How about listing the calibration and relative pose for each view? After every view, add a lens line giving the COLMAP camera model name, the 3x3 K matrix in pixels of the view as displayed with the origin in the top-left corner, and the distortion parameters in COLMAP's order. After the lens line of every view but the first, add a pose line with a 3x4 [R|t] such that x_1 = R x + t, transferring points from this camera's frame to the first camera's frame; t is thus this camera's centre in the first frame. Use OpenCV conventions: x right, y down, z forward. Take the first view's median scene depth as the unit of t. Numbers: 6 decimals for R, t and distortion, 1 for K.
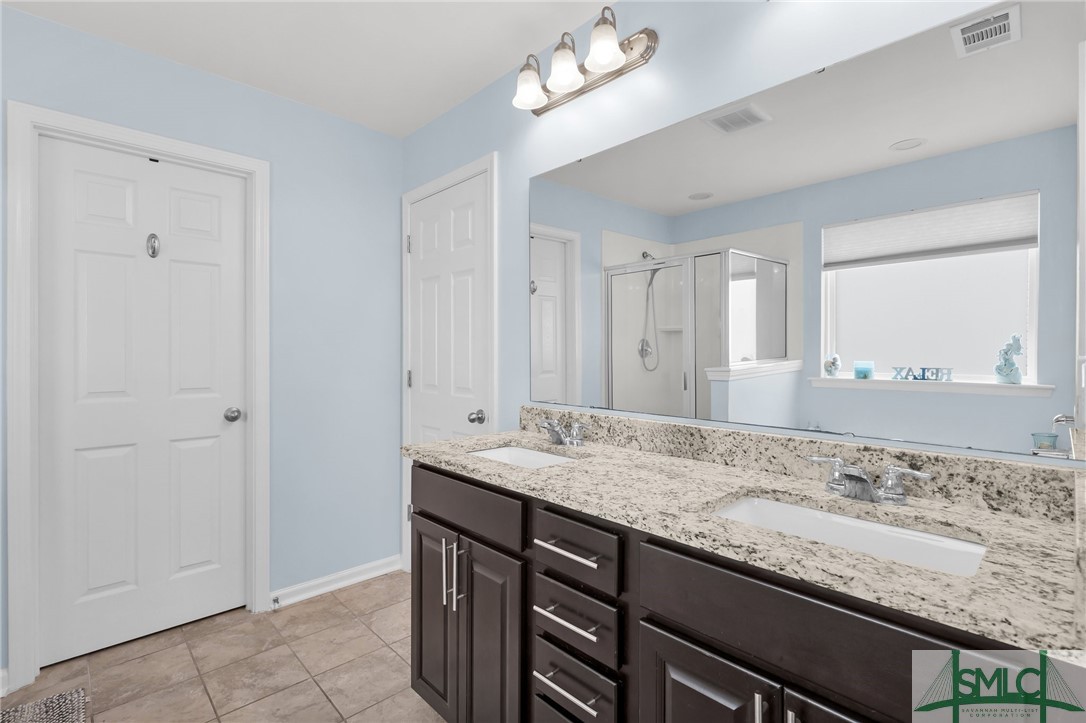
lens RADIAL K [[498.7, 0, 543.2], [0, 498.7, 354.2], [0, 0, 1]] dist [0.003558, -0.000432]
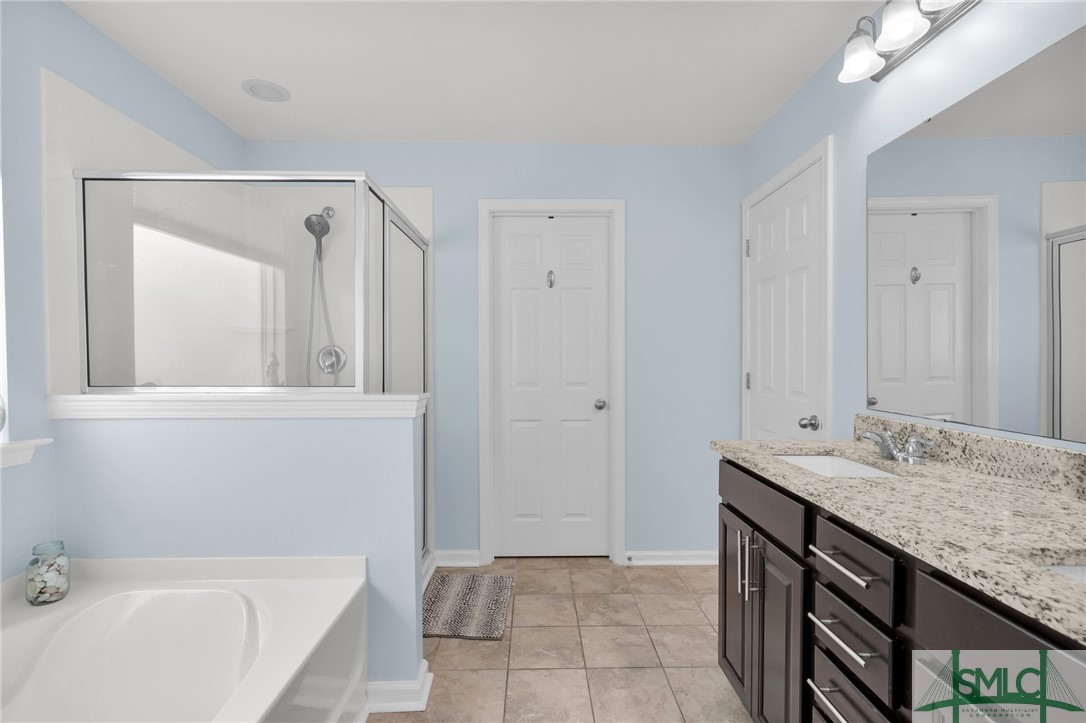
lens RADIAL K [[498.7, 0, 542.7], [0, 498.7, 363.1], [0, 0, 1]] dist [0.003558, -0.000432]
pose [[0.734822, 0.005287, -0.678240, 0.164400], [0.002138, 0.999947, 0.010111, 0.002837], [0.678257, -0.008880, 0.734771, -0.042721]]
